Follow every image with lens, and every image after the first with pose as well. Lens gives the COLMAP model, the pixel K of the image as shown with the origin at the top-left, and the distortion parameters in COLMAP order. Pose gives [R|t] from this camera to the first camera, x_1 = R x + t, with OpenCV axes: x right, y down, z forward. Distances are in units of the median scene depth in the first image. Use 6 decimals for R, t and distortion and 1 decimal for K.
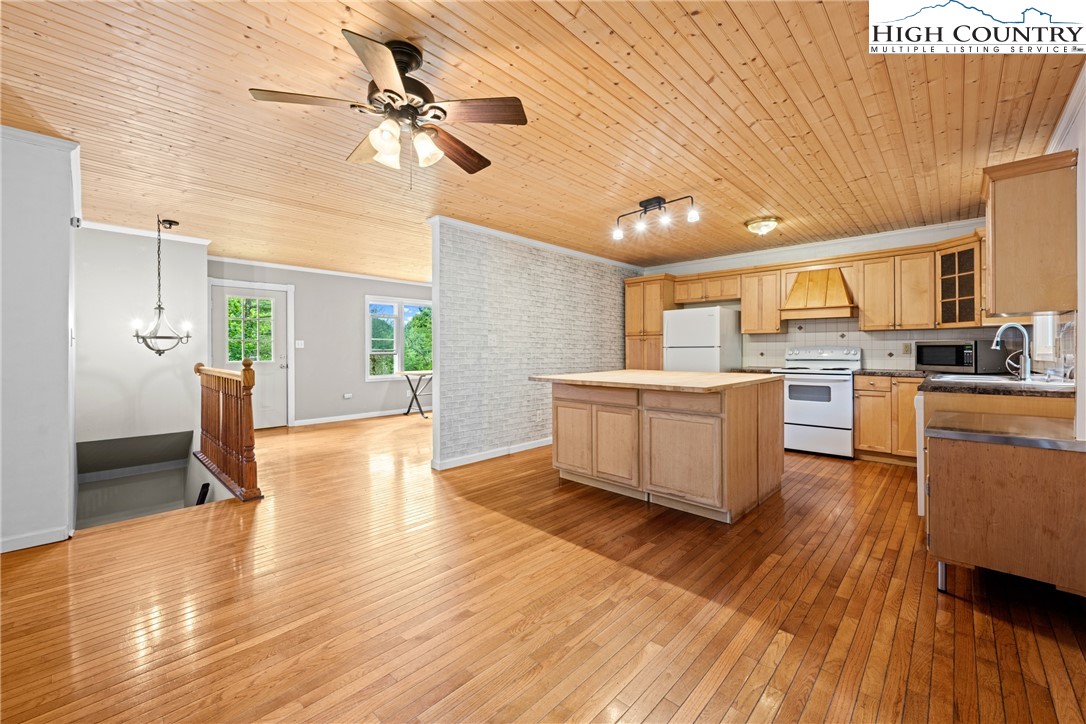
lens RADIAL K [[433.8, 0, 542.8], [0, 433.8, 353.4], [0, 0, 1]] dist [-0.000404, -0.000031]
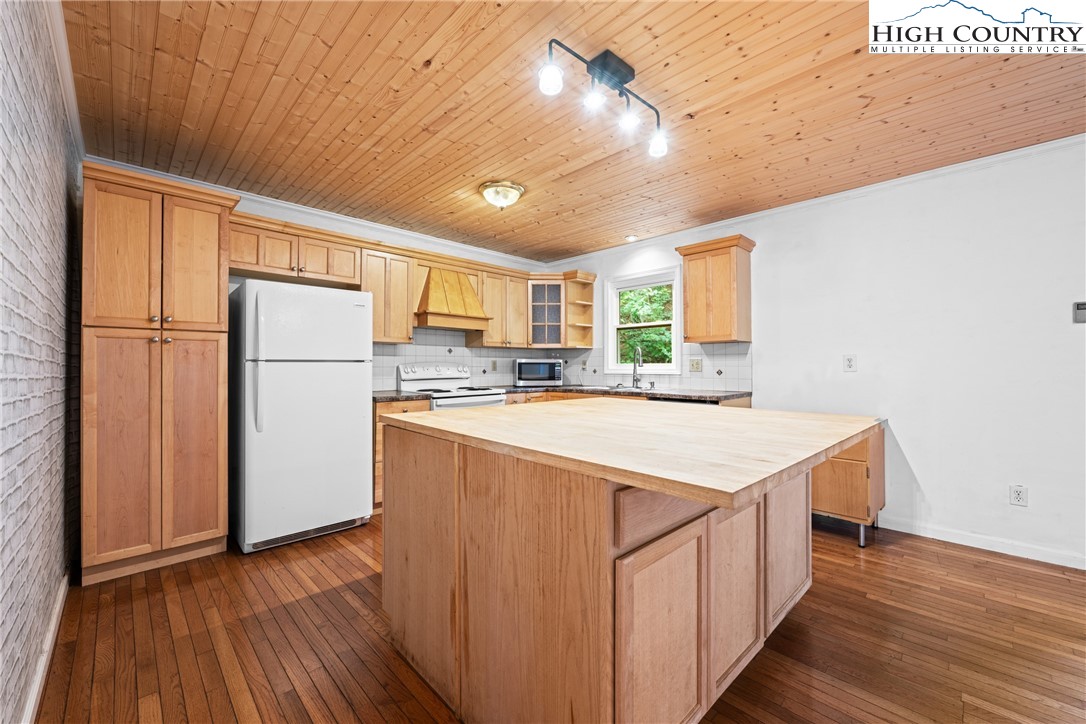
lens RADIAL K [[433.8, 0, 542.2], [0, 433.8, 363.9], [0, 0, 1]] dist [-0.000404, -0.000031]
pose [[0.041462, 0.010647, 0.999083, -0.227094], [0.008866, 0.999900, -0.011024, -0.003659], [-0.999101, 0.009315, 0.041364, 0.962041]]
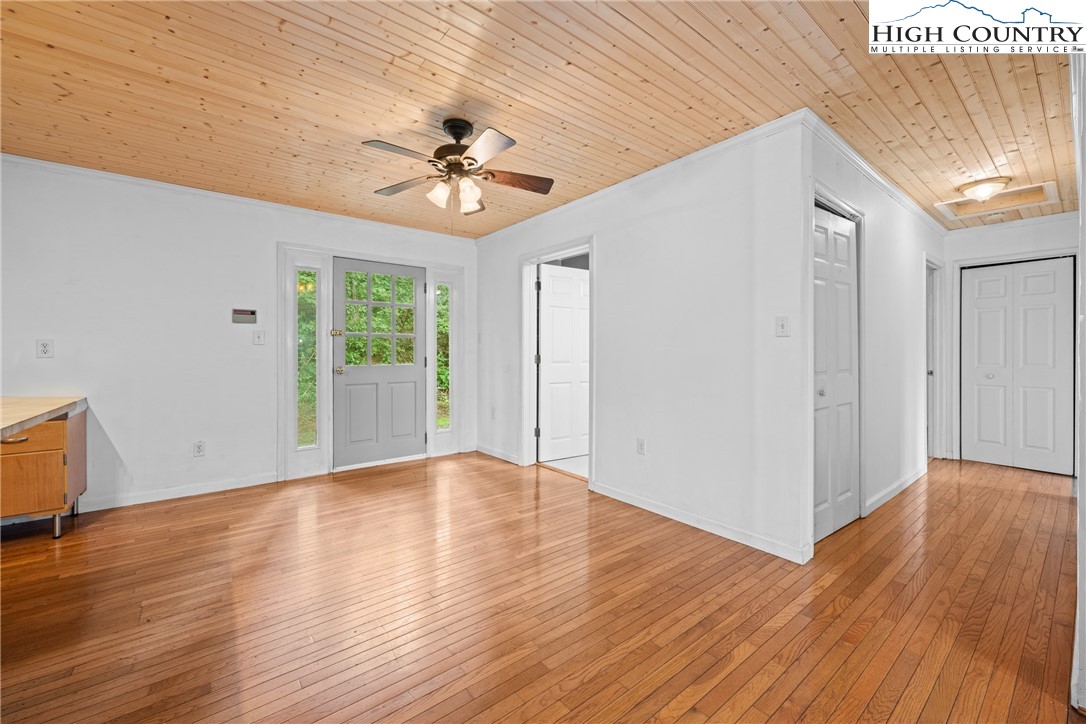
lens RADIAL K [[433.8, 0, 537.6], [0, 433.8, 352.0], [0, 0, 1]] dist [-0.000404, -0.000031]
pose [[-0.987996, 0.002476, 0.154458, -0.350413], [0.003715, 0.999963, 0.007735, -0.005408], [-0.154433, 0.008216, -0.987969, 1.029576]]
